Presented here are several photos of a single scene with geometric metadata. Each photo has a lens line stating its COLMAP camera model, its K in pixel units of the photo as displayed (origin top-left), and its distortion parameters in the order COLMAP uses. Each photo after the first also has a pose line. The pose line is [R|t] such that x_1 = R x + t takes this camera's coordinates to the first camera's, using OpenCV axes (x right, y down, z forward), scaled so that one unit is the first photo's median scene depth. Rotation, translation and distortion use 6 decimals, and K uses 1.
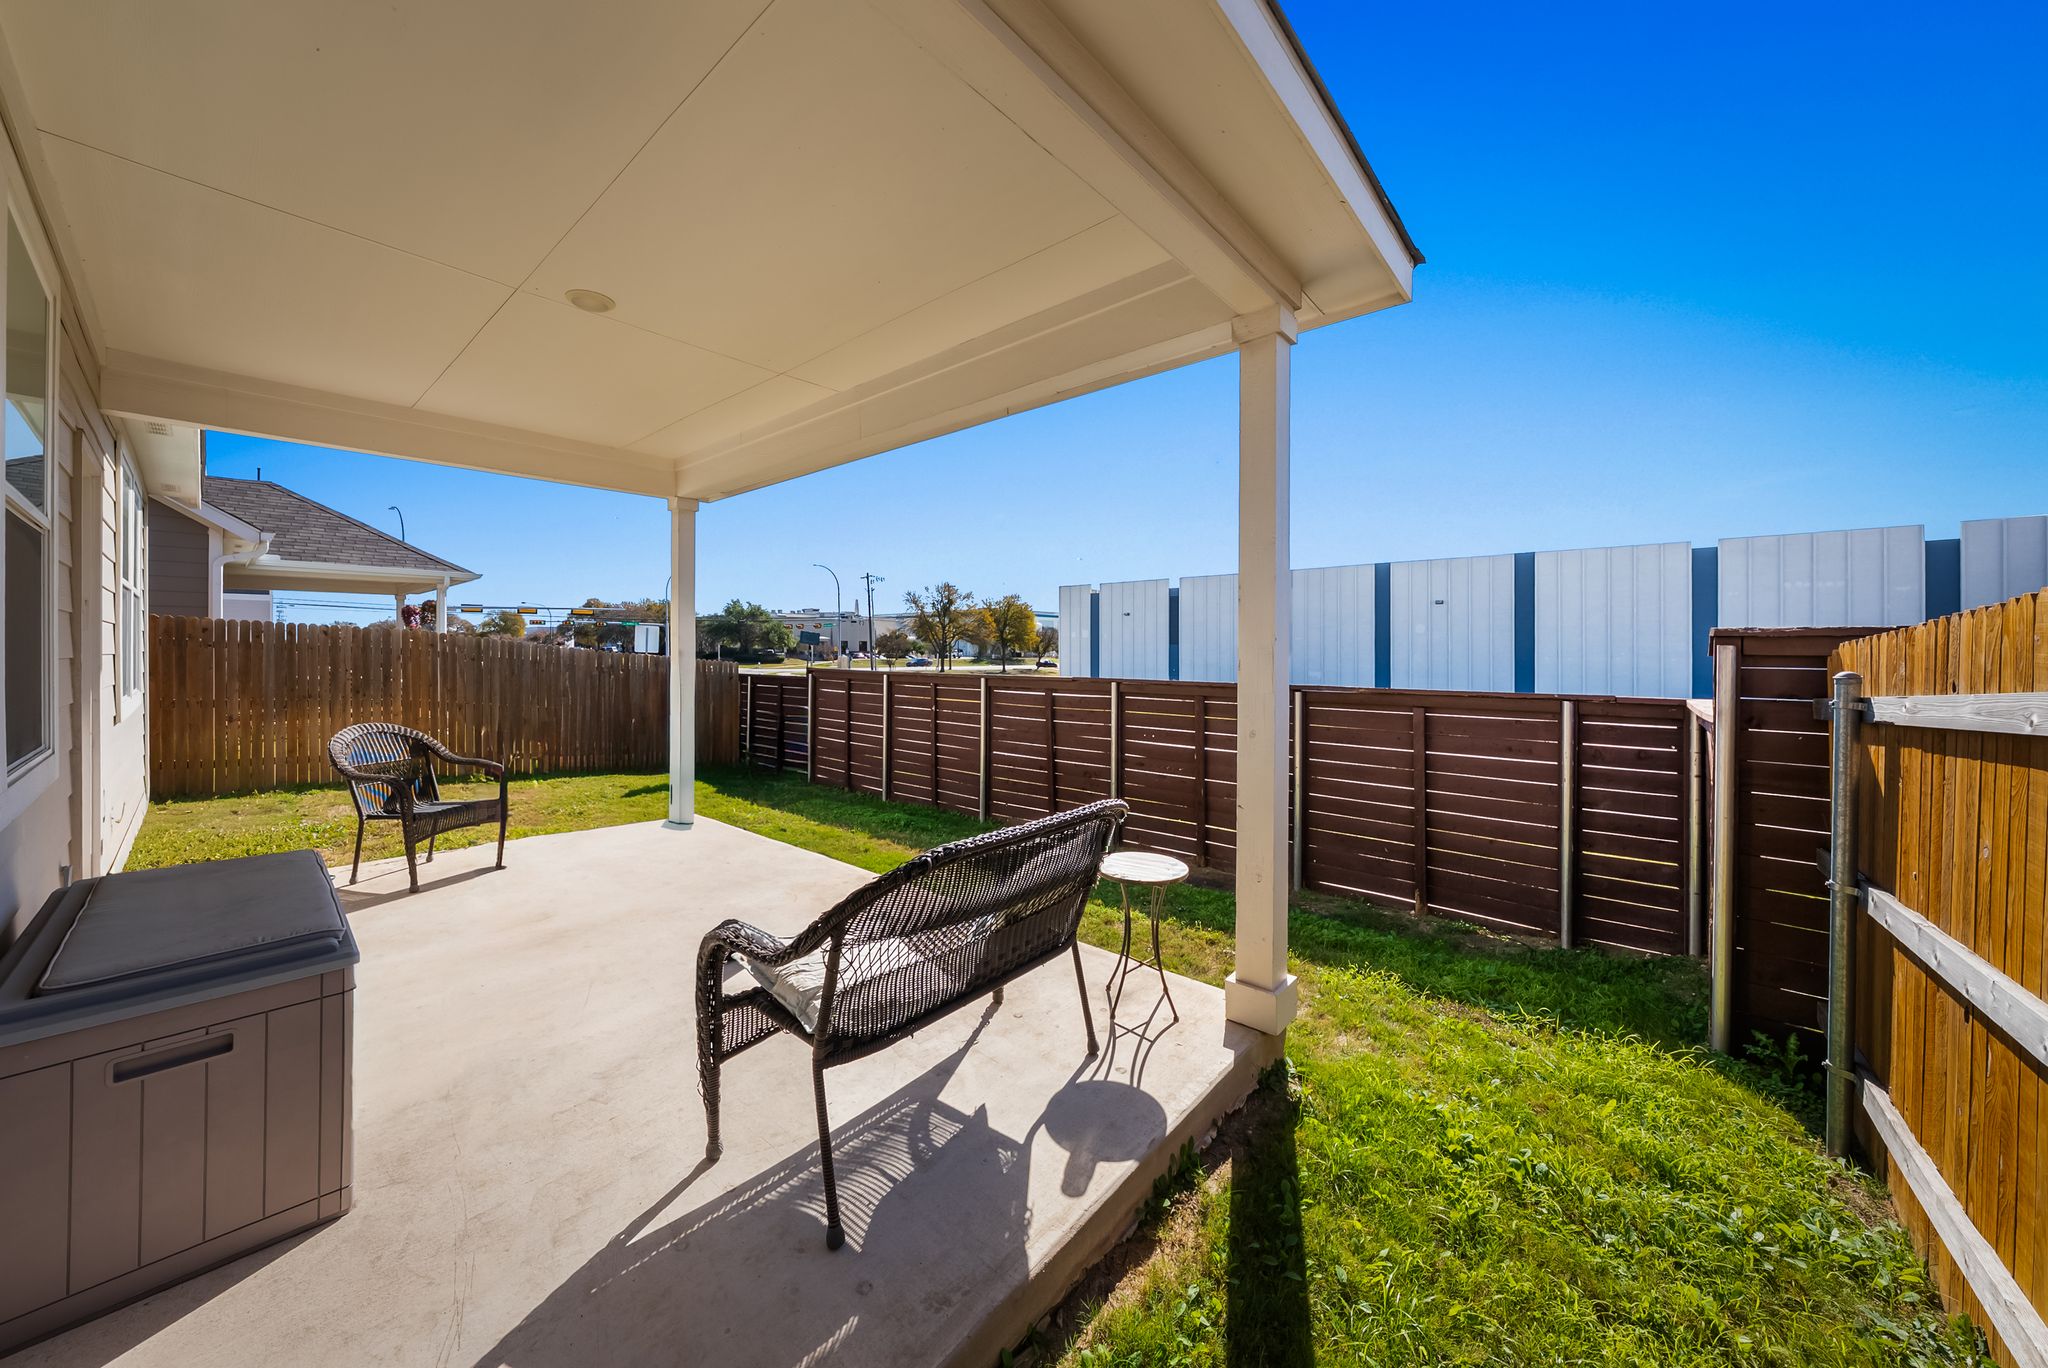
lens RADIAL K [[731.3, 0, 990.0], [0, 731.3, 647.6], [0, 0, 1]] dist [0.001194, 0.000031]
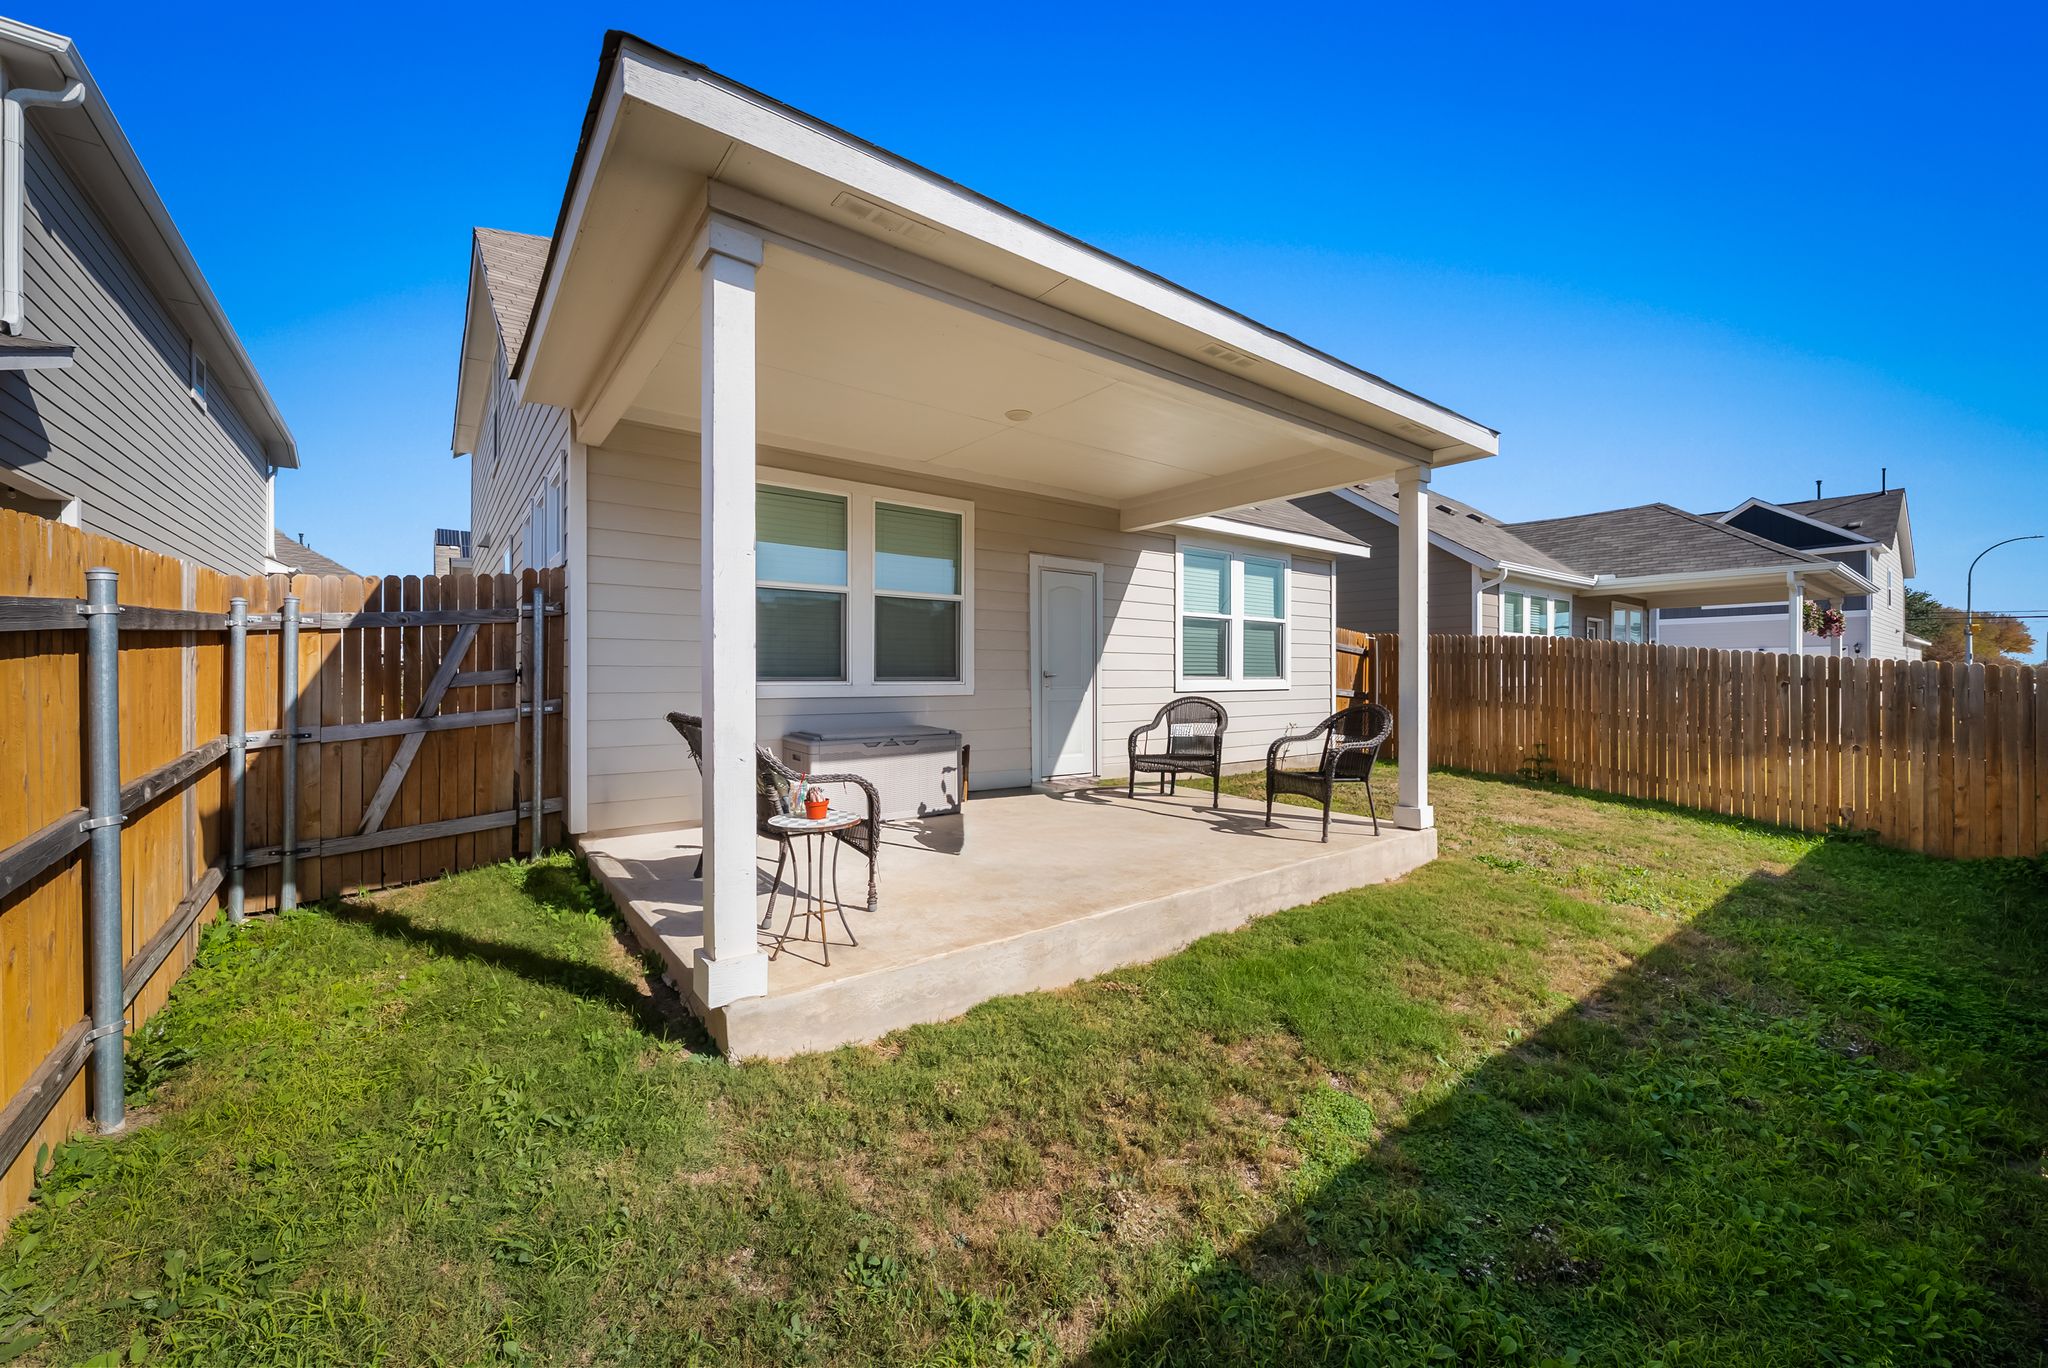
lens RADIAL K [[792.4, 0, 1018.7], [0, 792.4, 682.6], [0, 0, 1]] dist [-0.004024, -0.000045]
pose [[-0.182547, 0.005160, -0.983184, 1.348094], [0.001725, 0.999986, 0.004928, 0.111720], [0.983196, -0.000797, -0.182553, 1.597124]]
